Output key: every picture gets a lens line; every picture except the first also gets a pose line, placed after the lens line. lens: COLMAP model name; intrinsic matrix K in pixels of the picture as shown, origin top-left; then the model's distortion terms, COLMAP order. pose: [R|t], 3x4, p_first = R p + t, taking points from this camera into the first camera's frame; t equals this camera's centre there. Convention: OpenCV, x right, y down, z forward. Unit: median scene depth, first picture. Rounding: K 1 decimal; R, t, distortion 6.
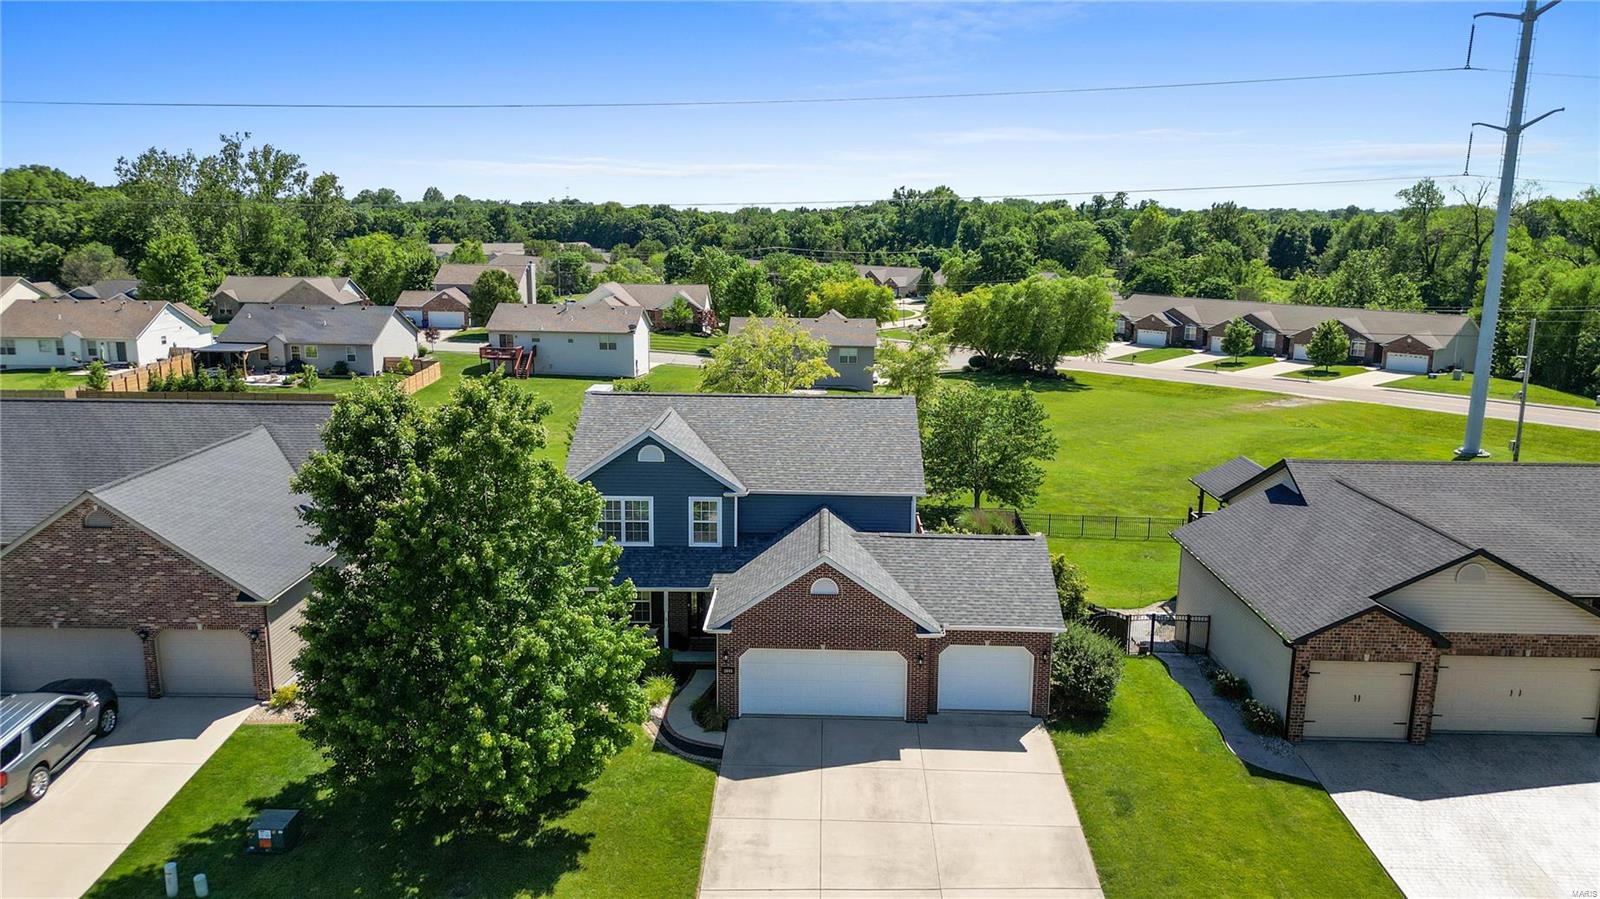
lens RADIAL K [[1129.9, 0, 796.6], [0, 1129.9, 454.0], [0, 0, 1]] dist [0.068498, -0.092907]
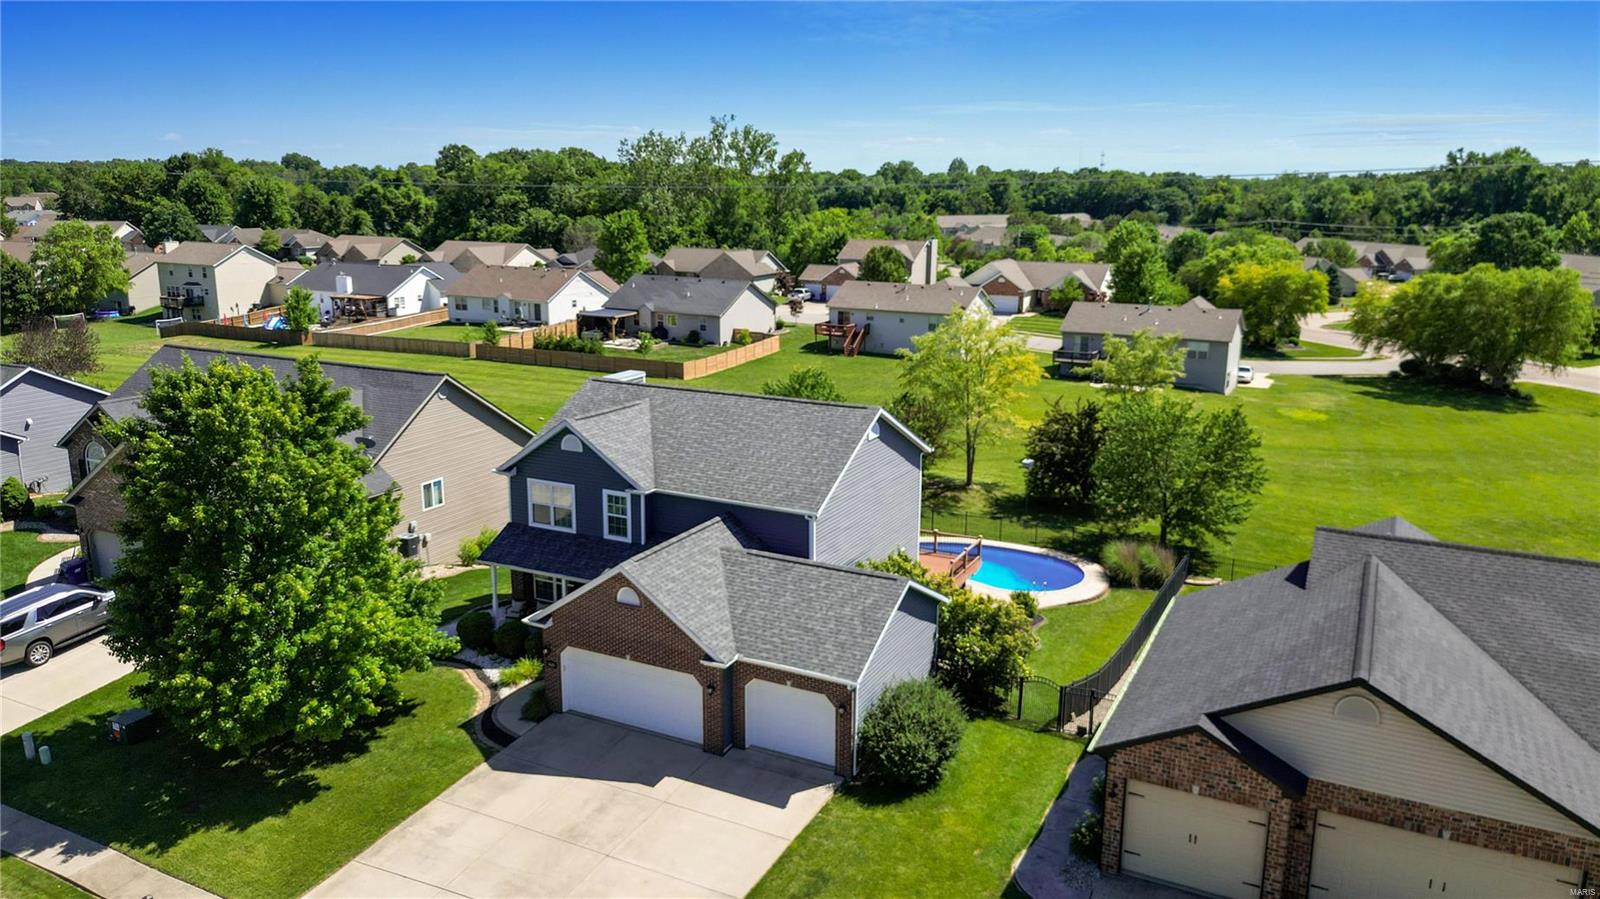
lens RADIAL K [[1162.3, 0, 800.0], [0, 1162.3, 449.5], [0, 0, 1]] dist [0.082622, -0.137399]
pose [[0.894787, 0.095582, -0.436142, 0.171965], [-0.088229, 0.995408, 0.037138, -0.017375], [0.437689, 0.005250, 0.899111, 0.047095]]
